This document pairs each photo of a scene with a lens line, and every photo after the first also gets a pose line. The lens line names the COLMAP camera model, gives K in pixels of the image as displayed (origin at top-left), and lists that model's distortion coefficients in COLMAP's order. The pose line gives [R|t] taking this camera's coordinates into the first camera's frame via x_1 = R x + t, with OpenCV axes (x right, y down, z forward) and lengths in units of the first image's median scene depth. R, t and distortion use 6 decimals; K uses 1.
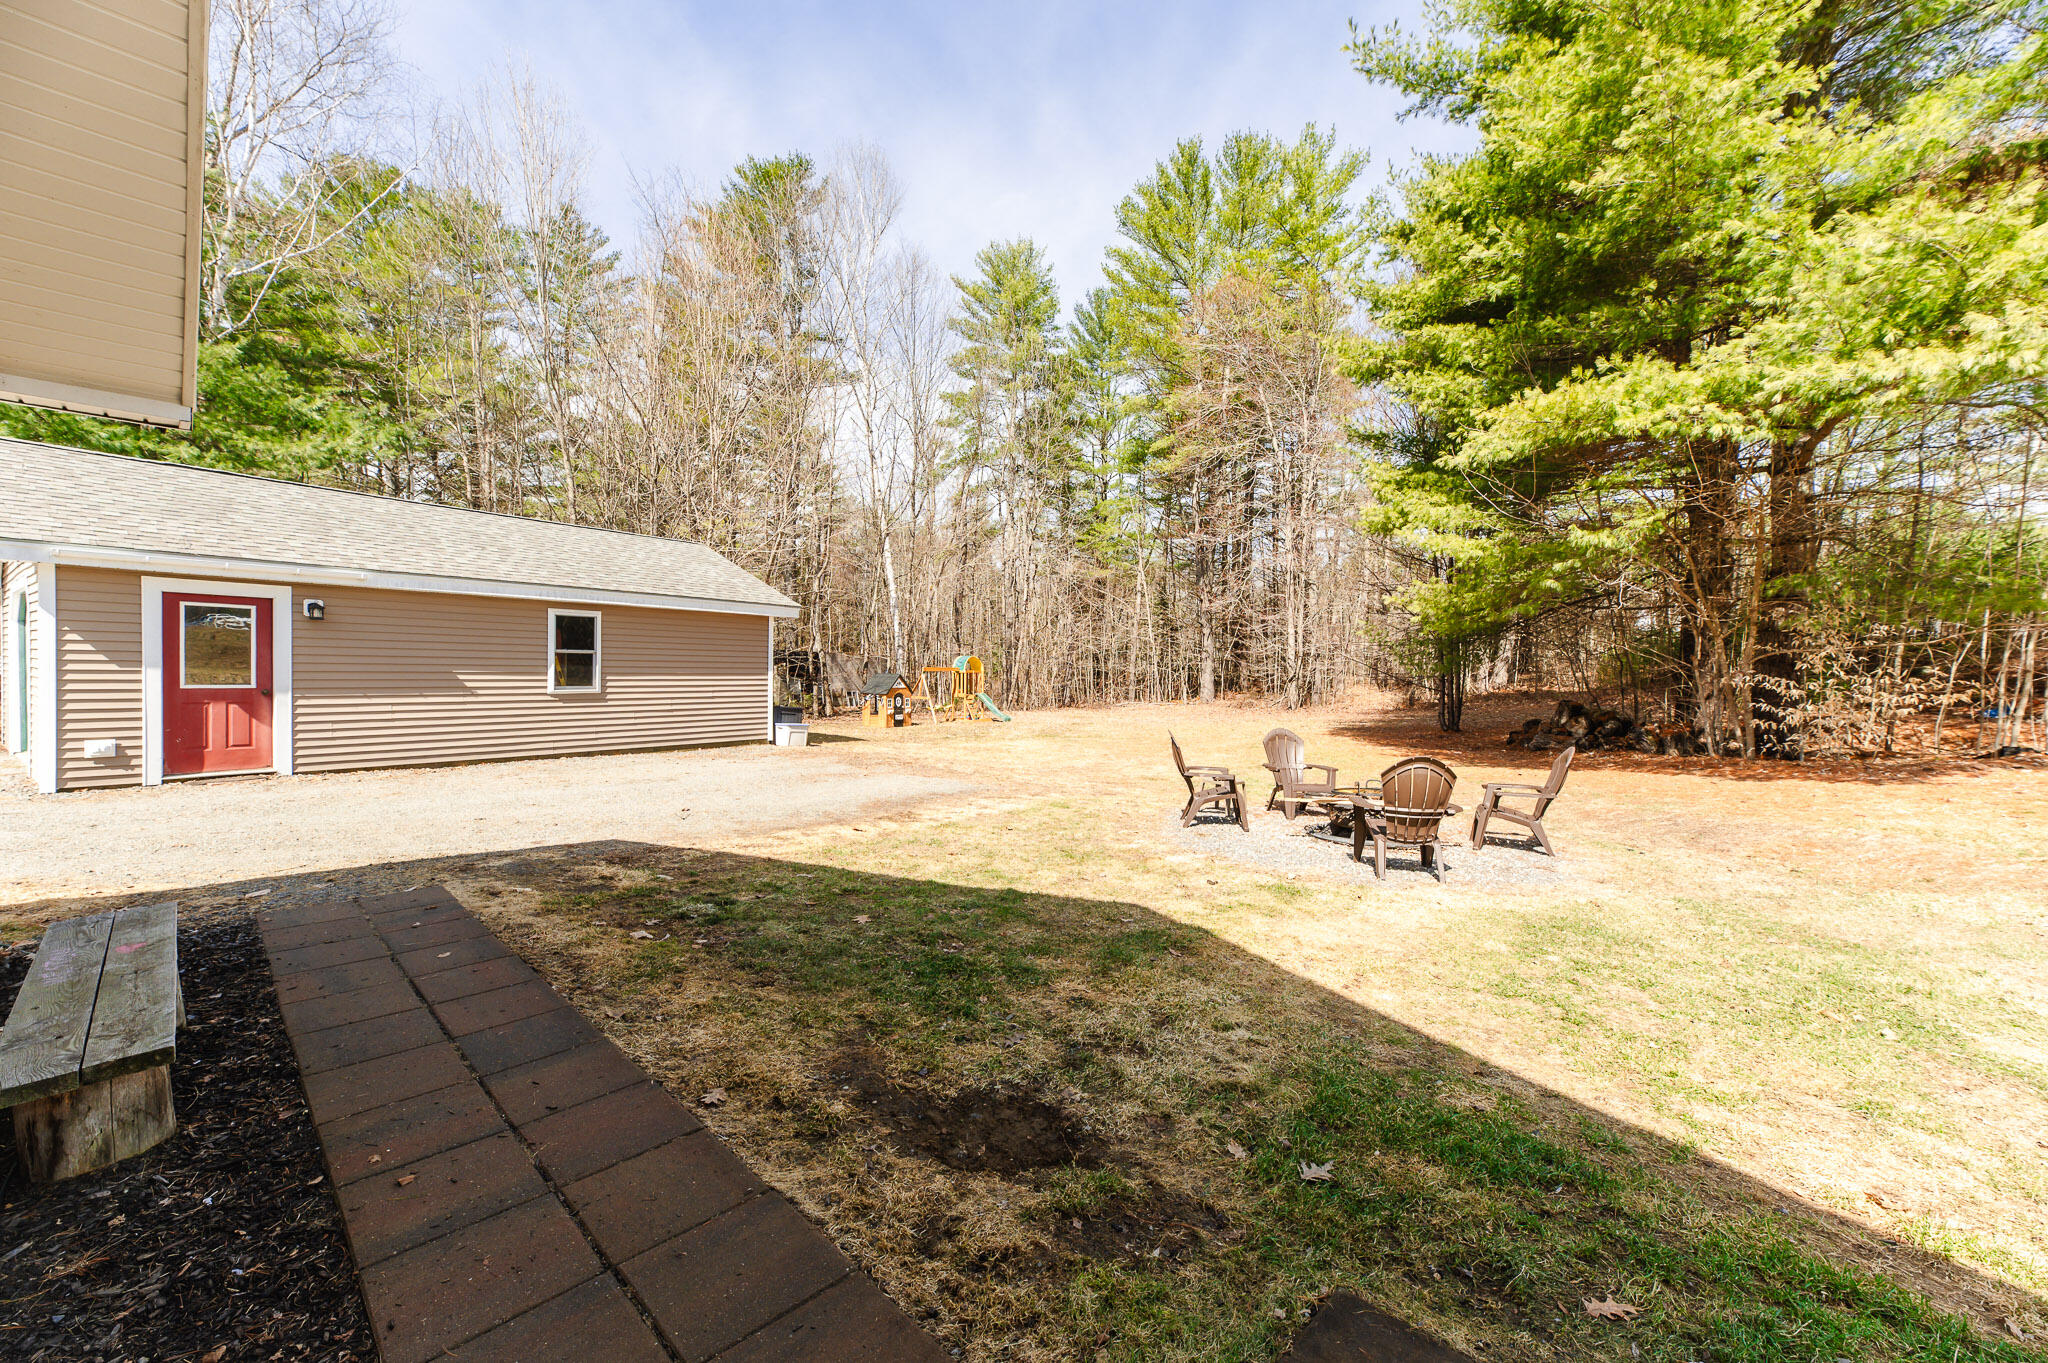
lens RADIAL K [[792.3, 0, 1017.5], [0, 792.3, 689.8], [0, 0, 1]] dist [0.016810, 0.000649]
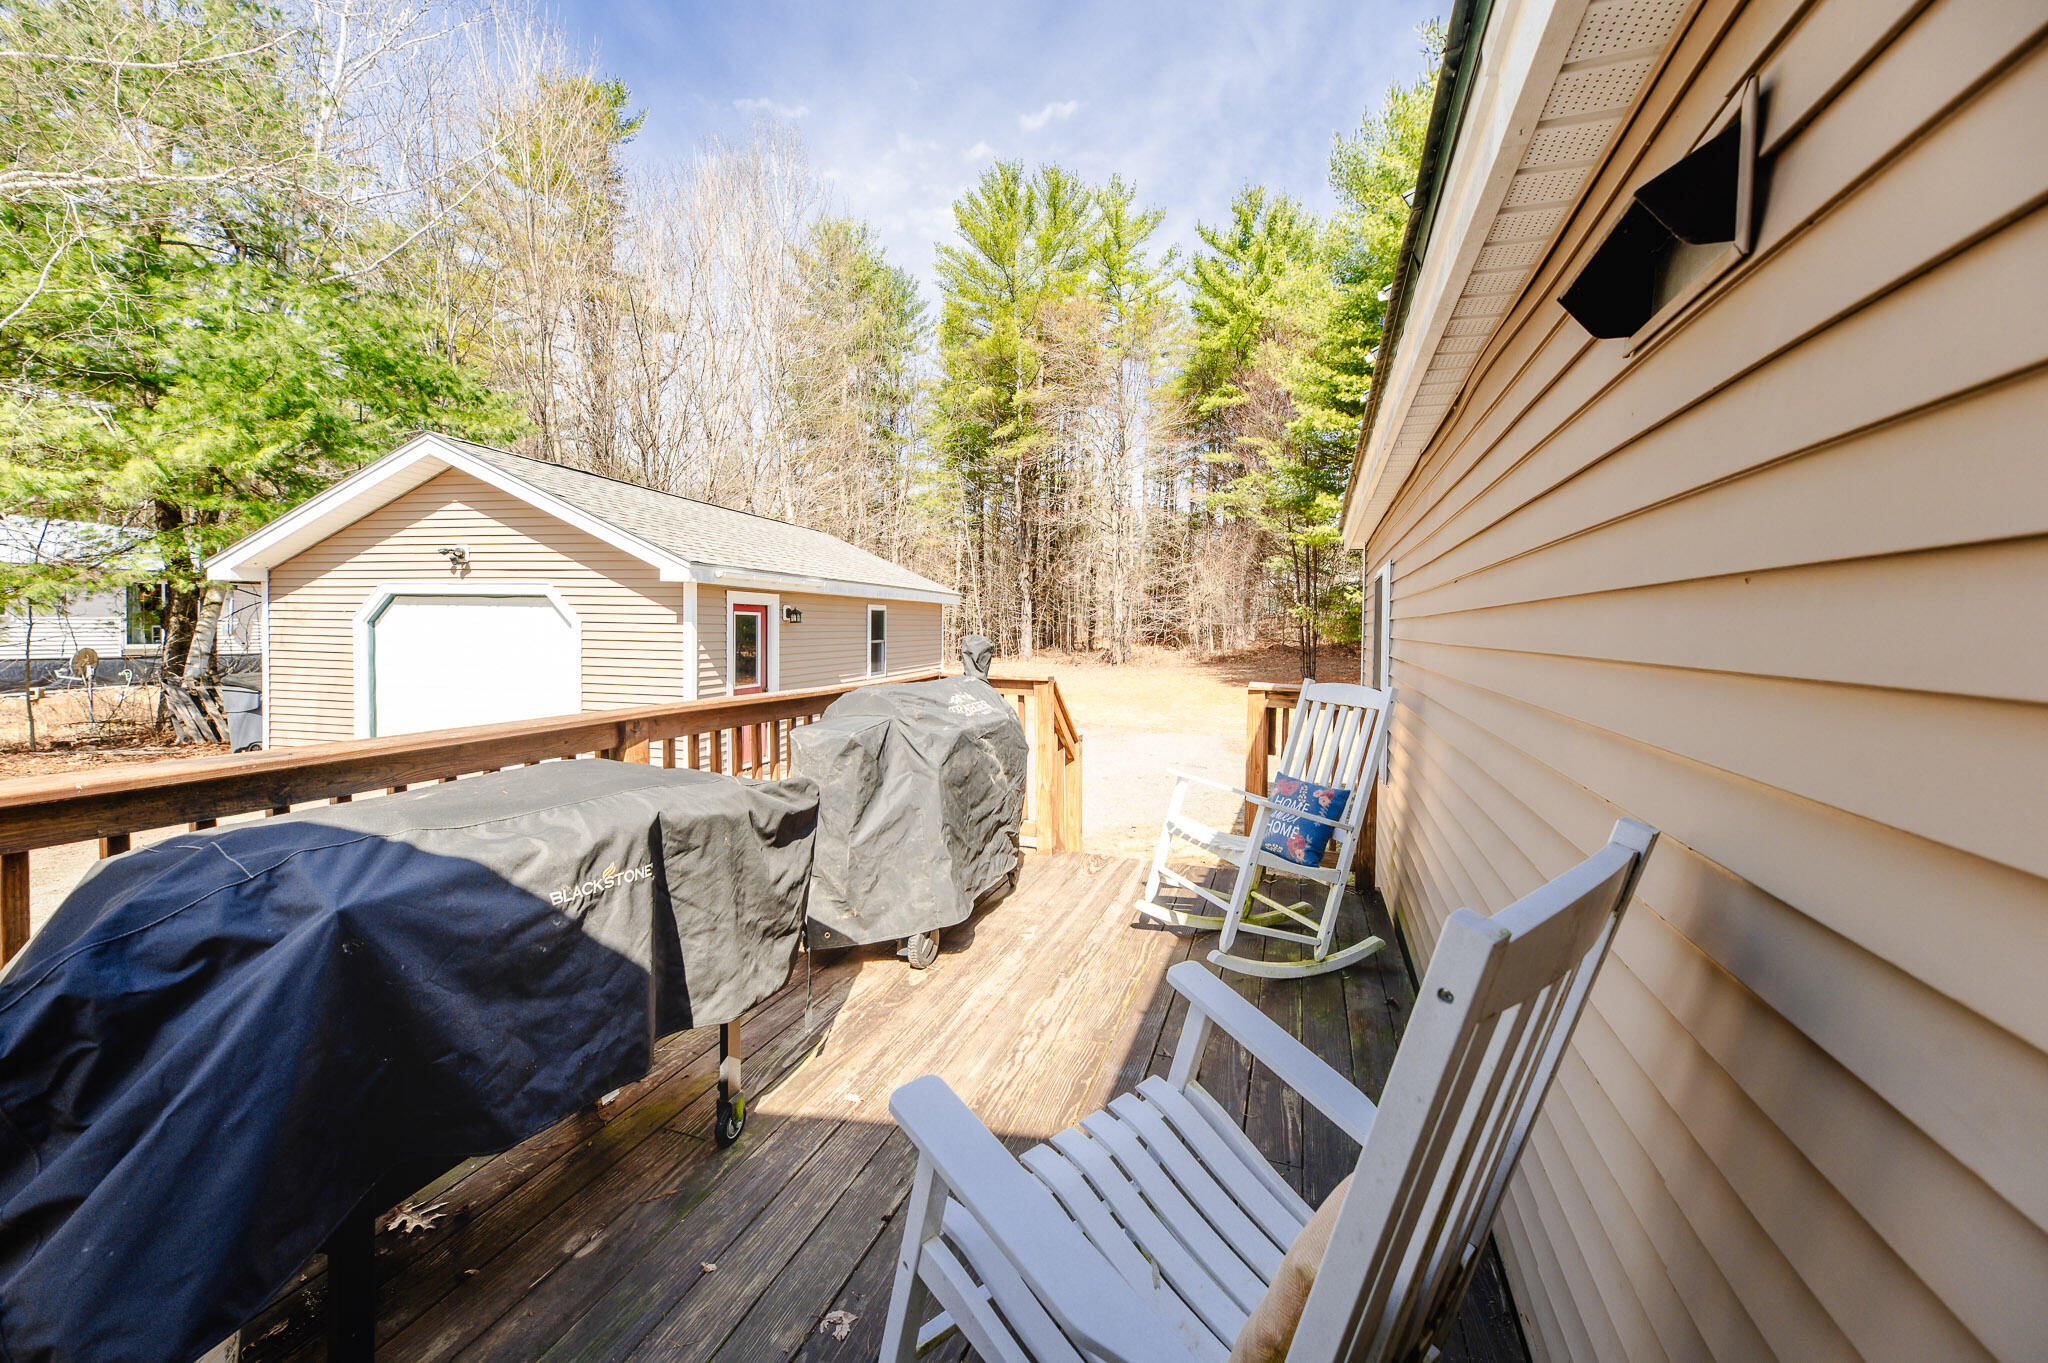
lens RADIAL K [[792.3, 0, 1022.2], [0, 792.3, 650.8], [0, 0, 1]] dist [0.016810, 0.000649]
pose [[0.916203, -0.025212, 0.399922, -0.323014], [0.021836, 0.999677, 0.012998, -0.017472], [-0.400120, -0.003176, 0.916457, -0.047089]]
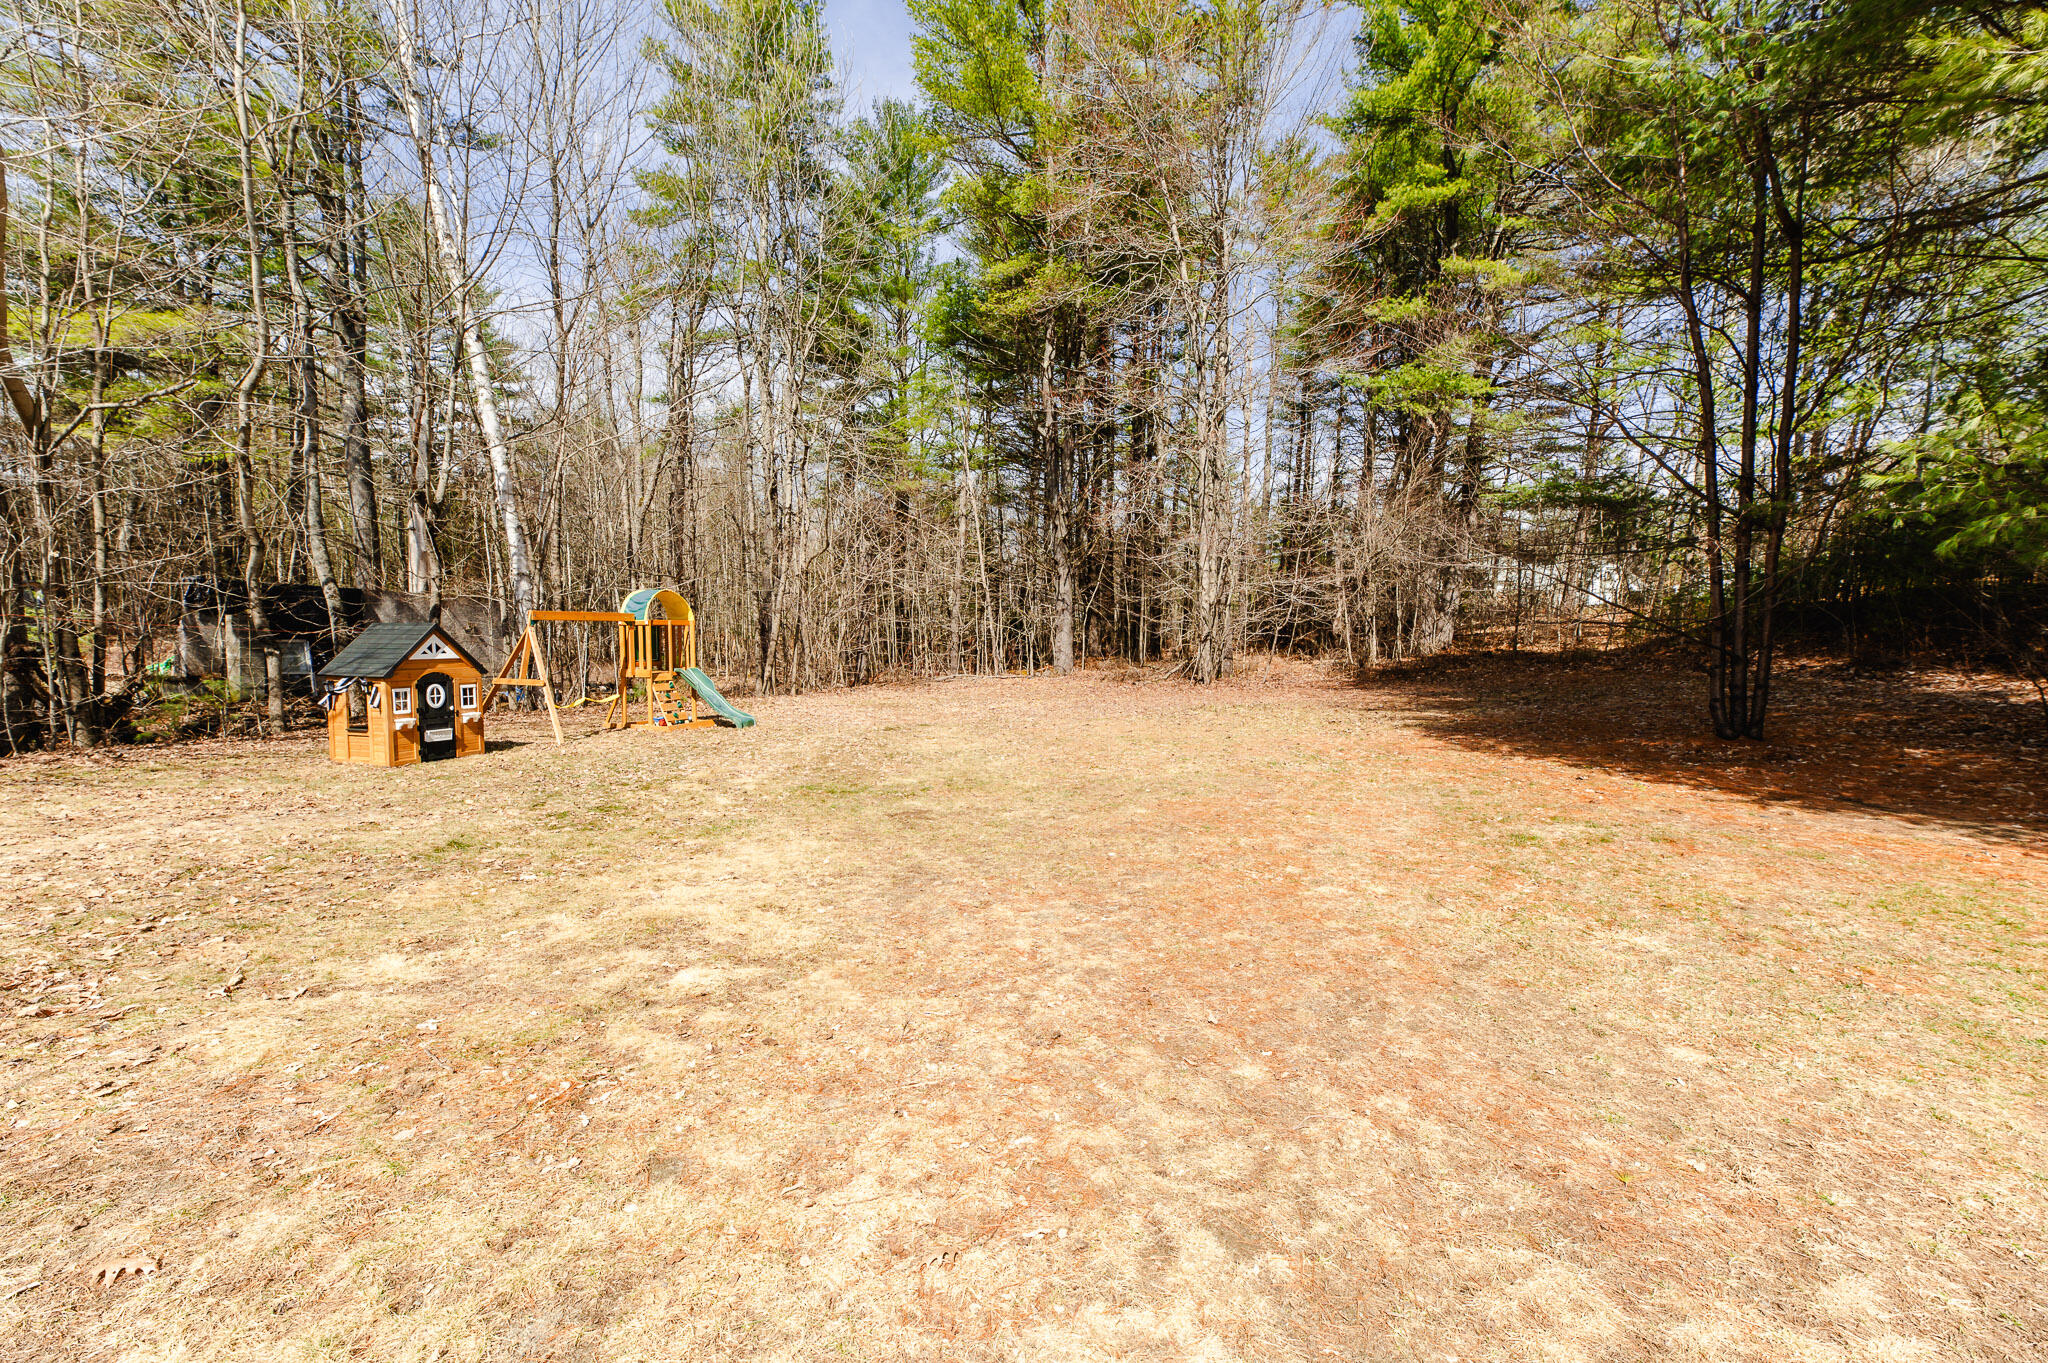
lens RADIAL K [[792.3, 0, 1020.6], [0, 792.3, 691.2], [0, 0, 1]] dist [0.016810, 0.000649]
pose [[0.962635, -0.026313, 0.269522, 0.017472], [0.014650, 0.998871, 0.045193, -0.000305], [-0.270407, -0.039555, 0.961933, 0.488451]]
